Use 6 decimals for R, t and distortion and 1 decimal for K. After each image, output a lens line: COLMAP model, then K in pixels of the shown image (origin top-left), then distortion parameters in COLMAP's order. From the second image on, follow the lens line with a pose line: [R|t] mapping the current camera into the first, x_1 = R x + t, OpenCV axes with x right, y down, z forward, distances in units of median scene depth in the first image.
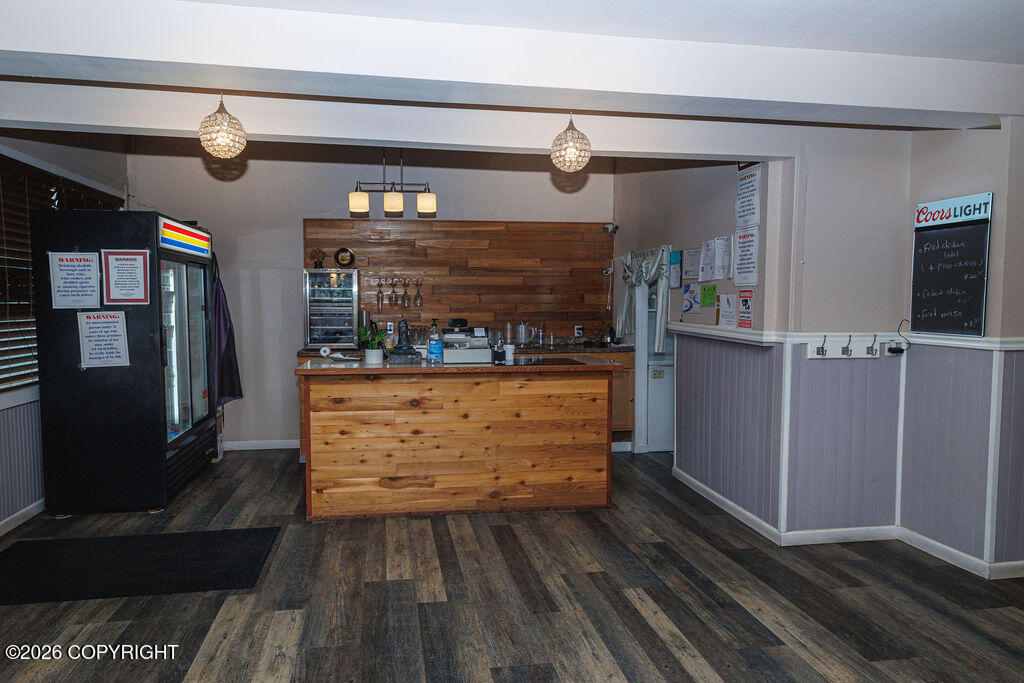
lens RADIAL K [[666.5, 0, 512.0], [0, 666.5, 341.5], [0, 0, 1]] dist [-0.002931, 0.000151]
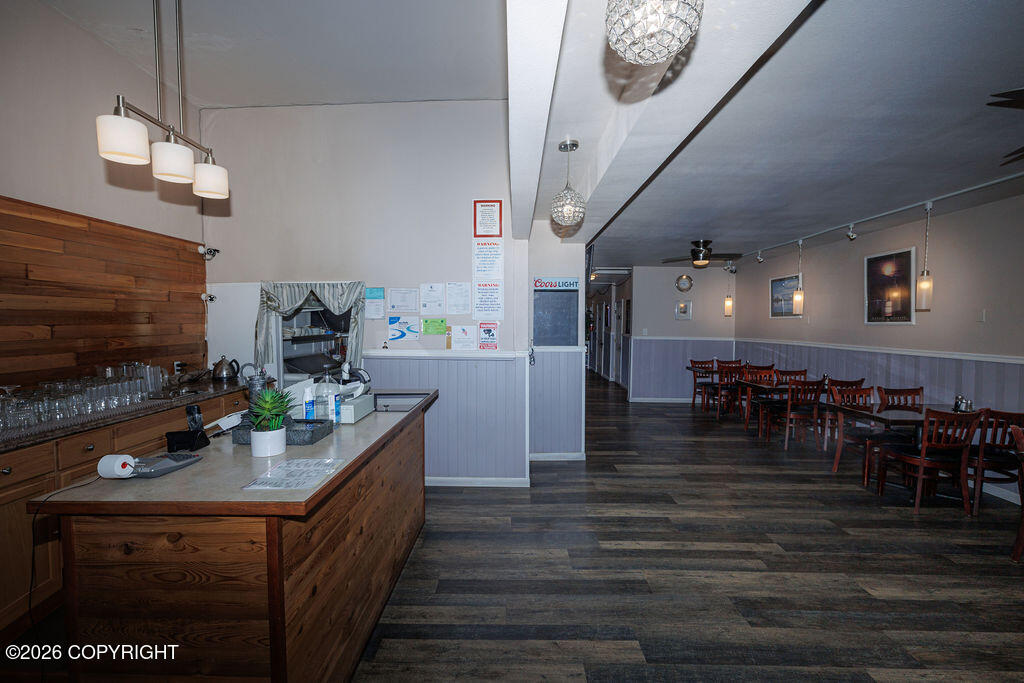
lens RADIAL K [[439.4, 0, 512.0], [0, 439.4, 341.5], [0, 0, 1]] dist [0.000483, 0.000226]
pose [[0.194085, -0.044376, 0.979981, -0.605405], [0.060590, 0.997611, 0.033175, -0.070587], [-0.979112, 0.052938, 0.196310, 0.826056]]
